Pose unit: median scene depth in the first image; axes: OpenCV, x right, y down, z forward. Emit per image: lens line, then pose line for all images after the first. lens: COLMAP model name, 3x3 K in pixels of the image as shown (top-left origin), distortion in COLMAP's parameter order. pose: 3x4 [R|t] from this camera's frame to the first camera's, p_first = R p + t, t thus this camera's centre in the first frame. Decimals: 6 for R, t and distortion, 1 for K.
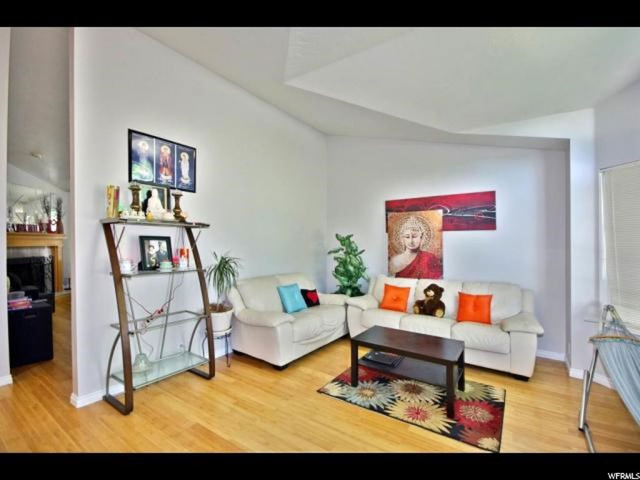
lens RADIAL K [[283.0, 0, 320.0], [0, 283.0, 240.0], [0, 0, 1]] dist [-0.002724, -0.000775]
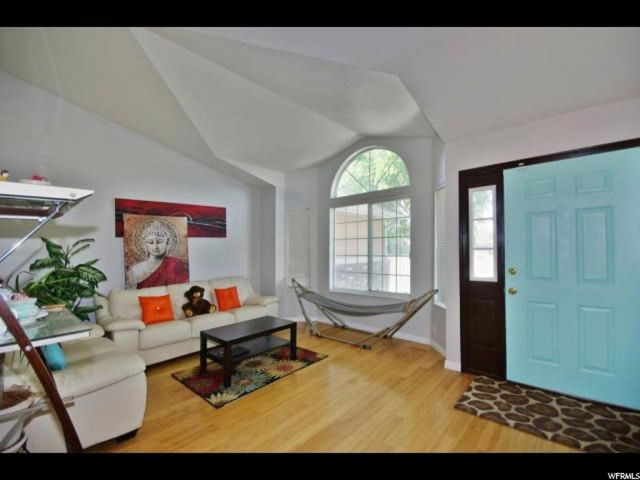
lens RADIAL K [[293.5, 0, 320.0], [0, 293.5, 240.0], [0, 0, 1]] dist [0.000176, -0.000091]
pose [[0.135867, 0.014126, 0.990626, -0.612054], [0.009233, 0.999837, -0.015523, 0.001068], [-0.990684, 0.011255, 0.135715, 0.350083]]
